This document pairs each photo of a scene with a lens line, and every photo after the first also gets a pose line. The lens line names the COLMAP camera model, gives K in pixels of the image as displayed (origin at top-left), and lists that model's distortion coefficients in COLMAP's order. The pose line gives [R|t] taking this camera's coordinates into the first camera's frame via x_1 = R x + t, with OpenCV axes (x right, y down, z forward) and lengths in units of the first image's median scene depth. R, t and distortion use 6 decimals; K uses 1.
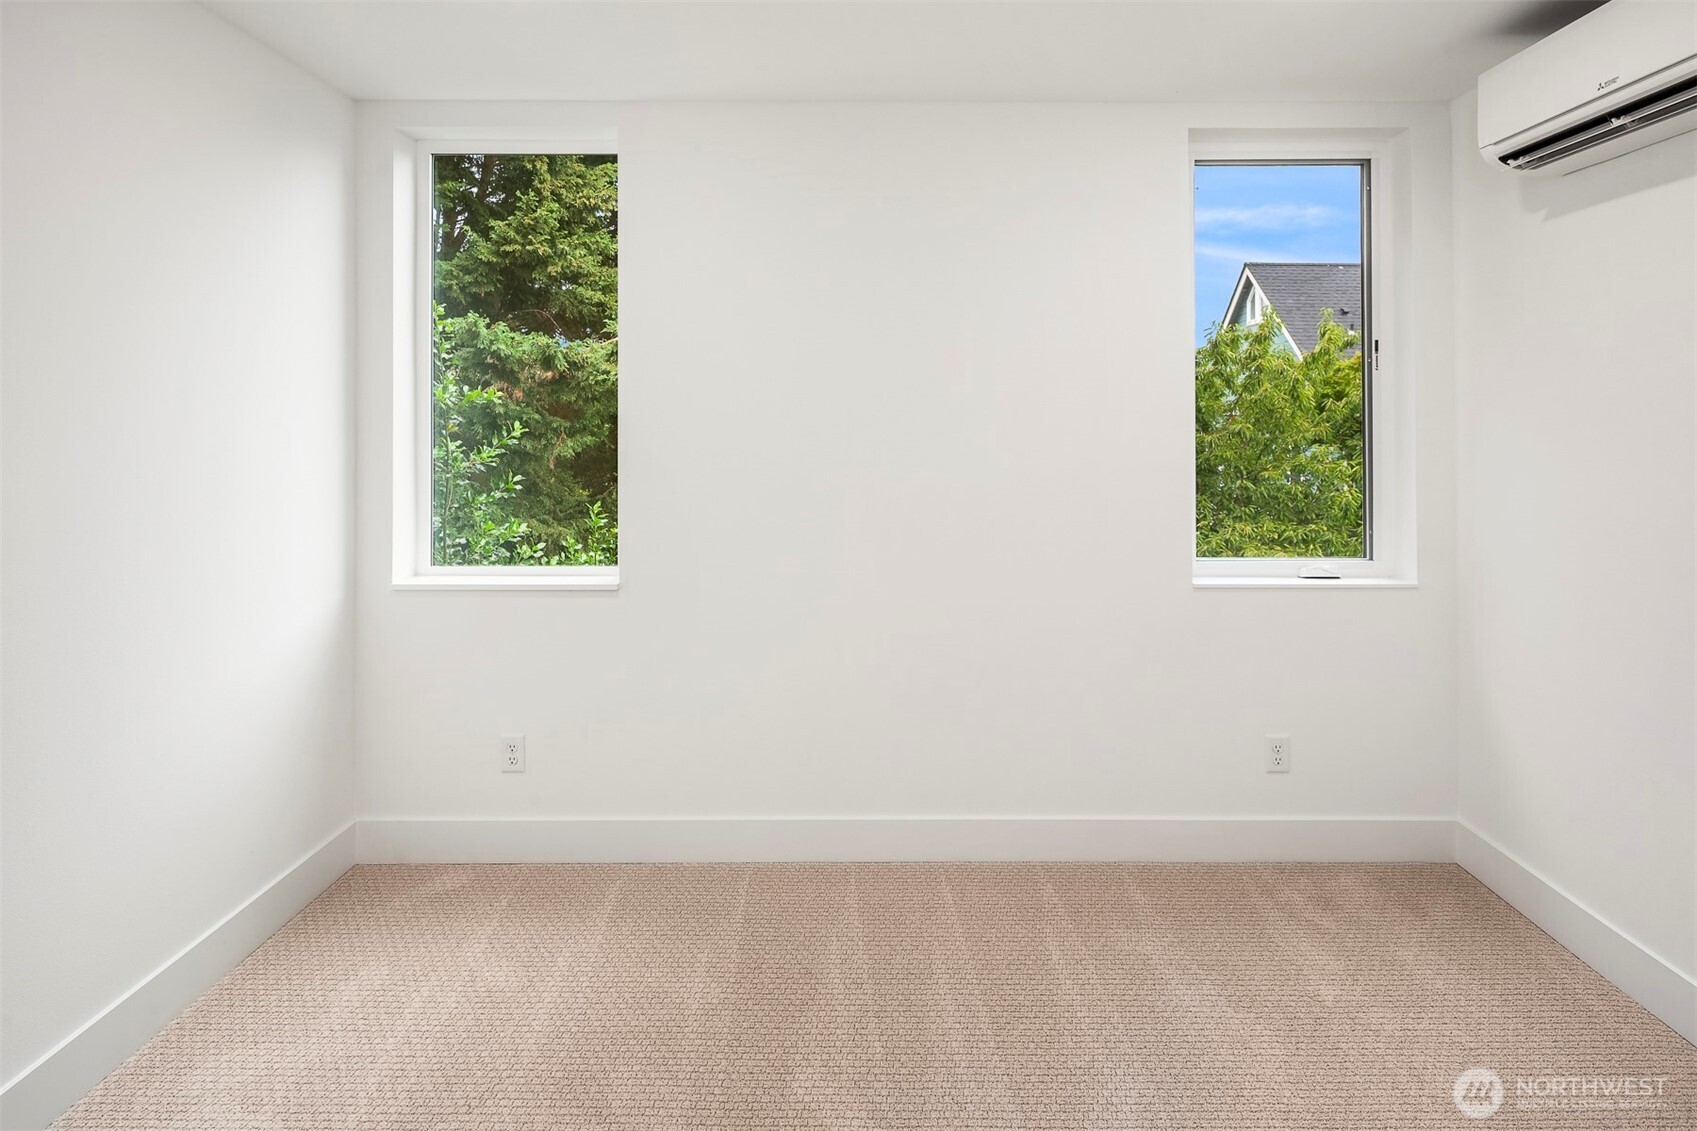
lens RADIAL K [[820.8, 0, 856.5], [0, 820.8, 563.6], [0, 0, 1]] dist [-0.040910, 0.000947]
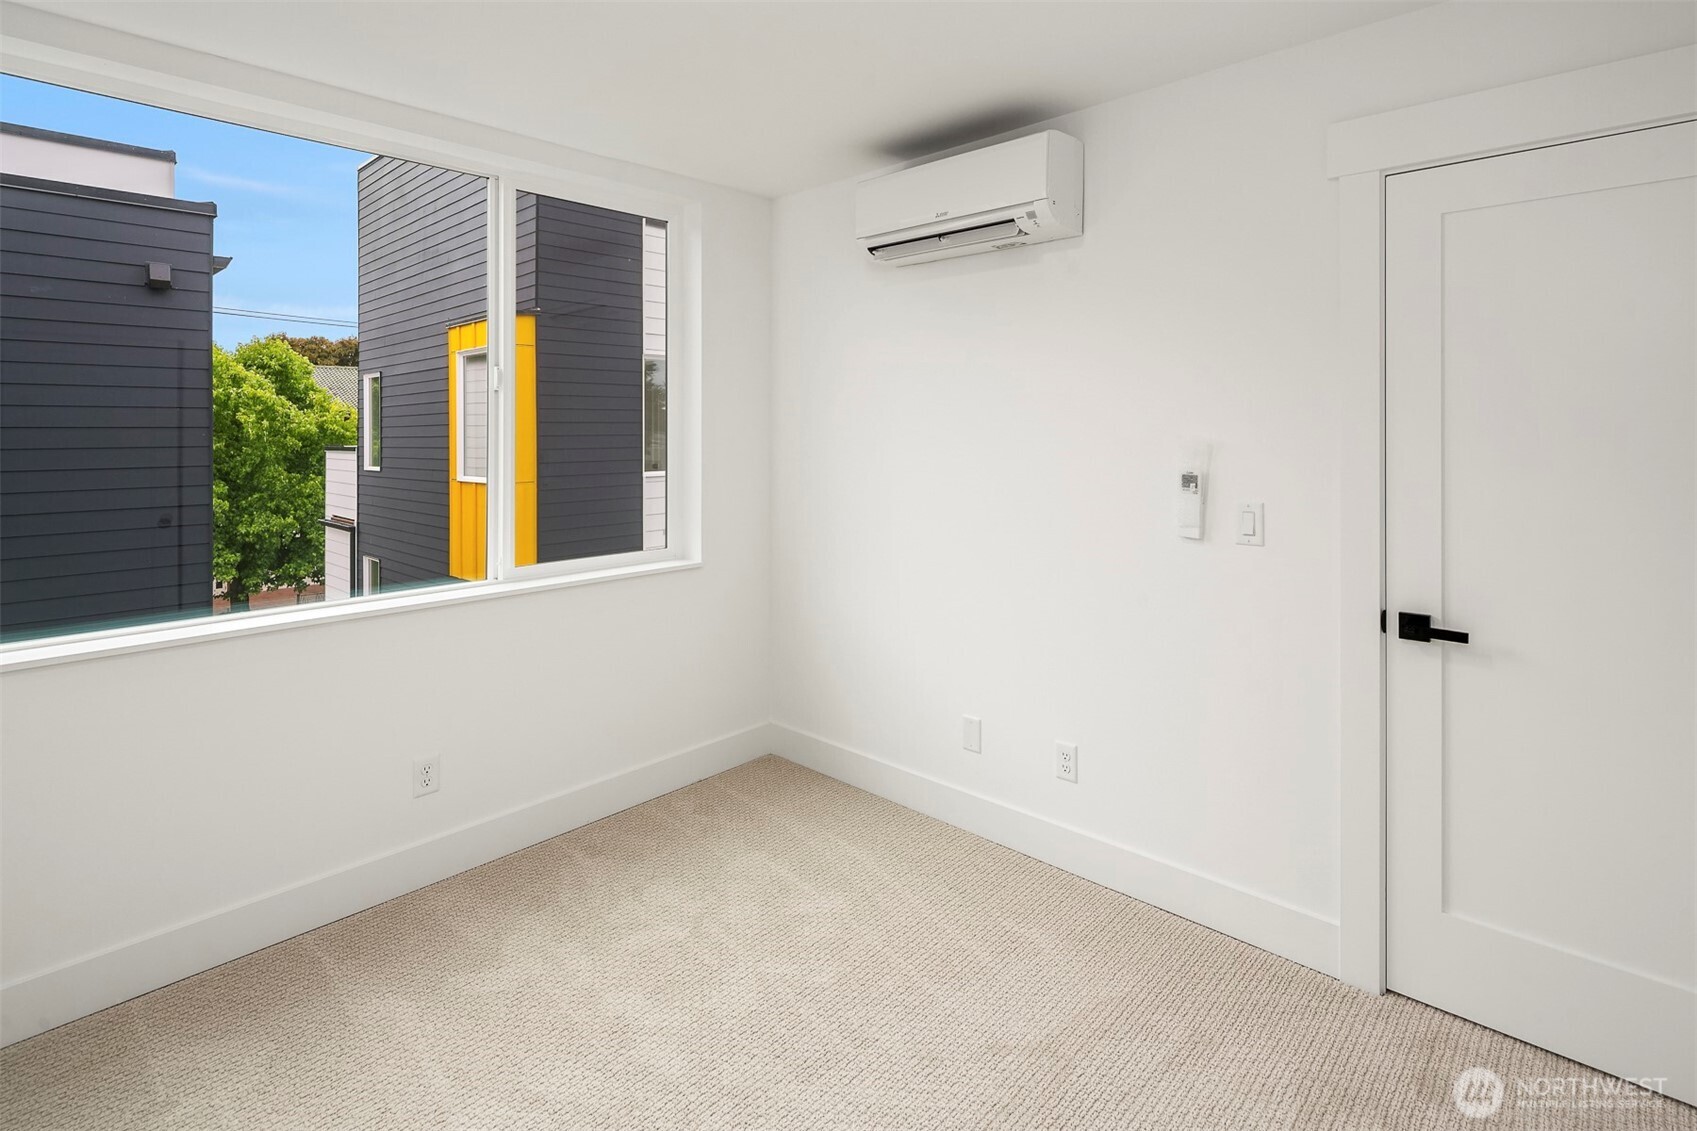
lens RADIAL K [[820.8, 0, 856.5], [0, 820.8, 563.6], [0, 0, 1]] dist [-0.040910, 0.000947]
pose [[0.679435, -0.112365, 0.725081, -0.217848], [0.114057, 0.992366, 0.046909, -0.032437], [-0.724817, 0.050828, 0.687064, 0.057027]]
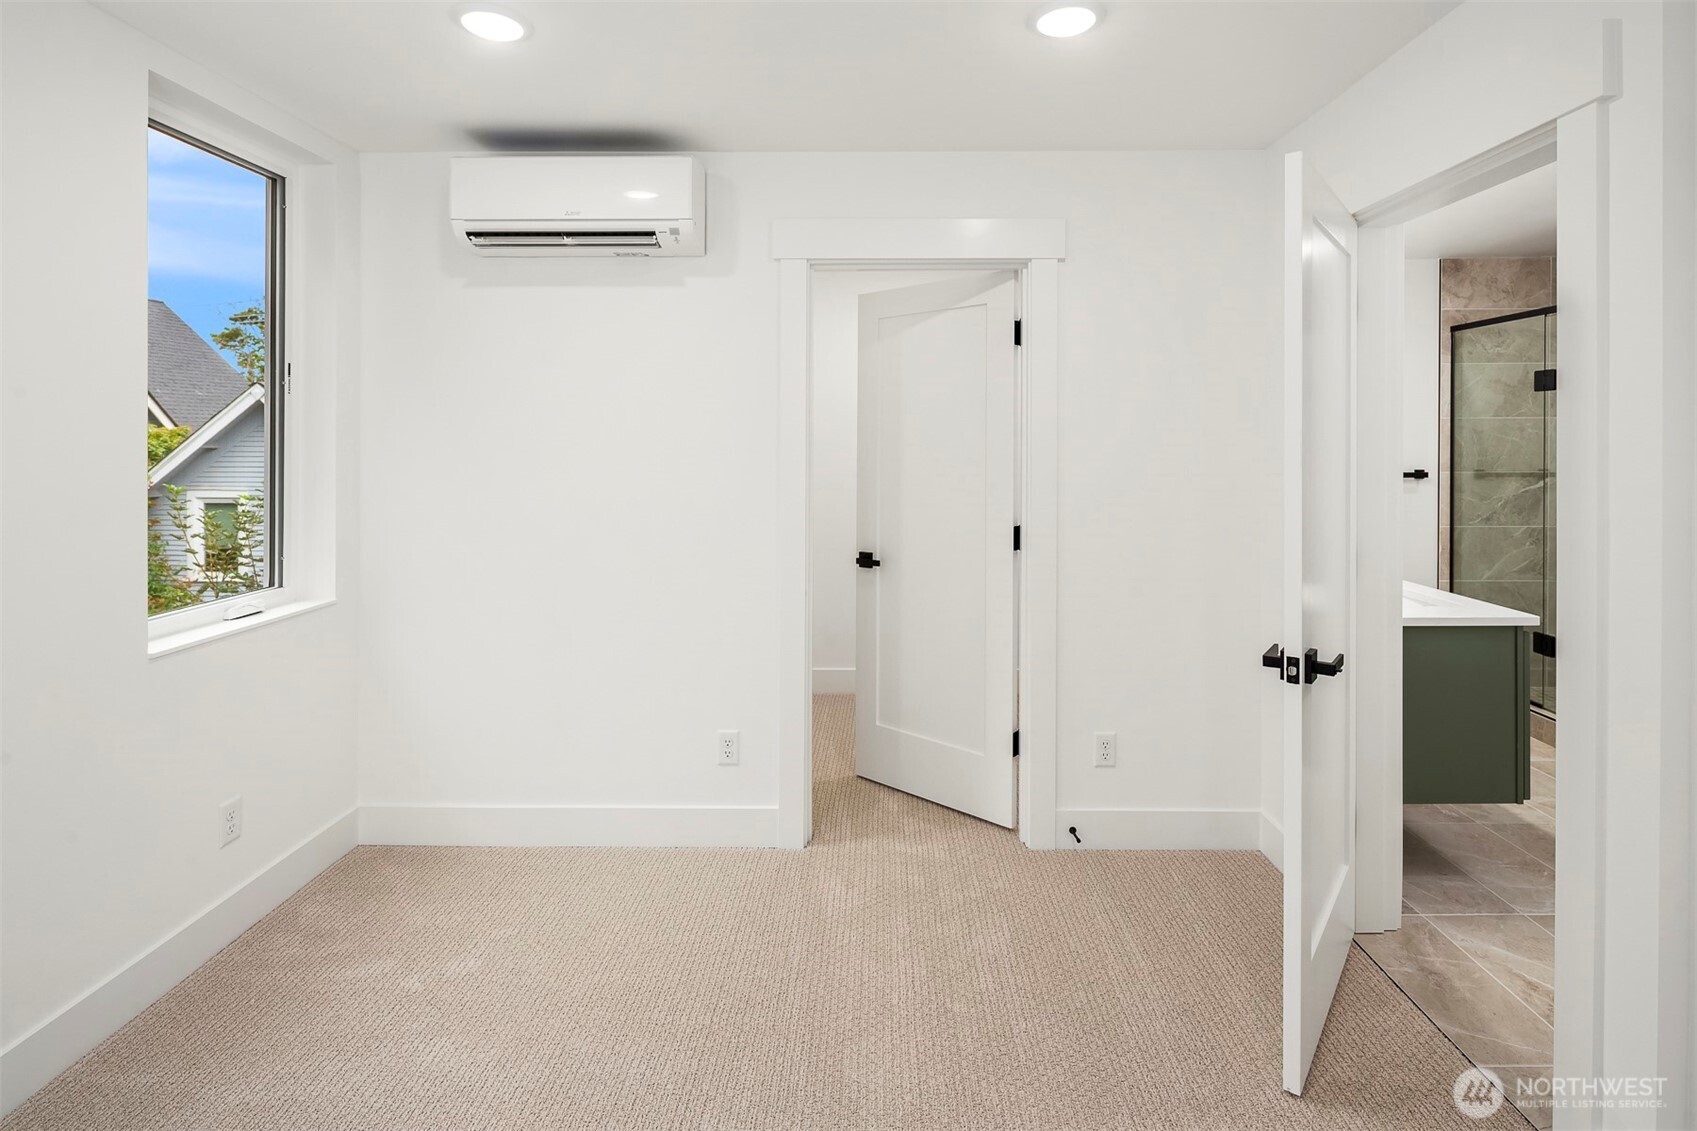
lens RADIAL K [[820.8, 0, 856.5], [0, 820.8, 563.6], [0, 0, 1]] dist [-0.040910, 0.000947]
pose [[0.008481, -0.137576, 0.990455, -0.375494], [0.146655, 0.979951, 0.134861, -0.072652], [-0.989151, 0.144112, 0.028487, 0.345166]]
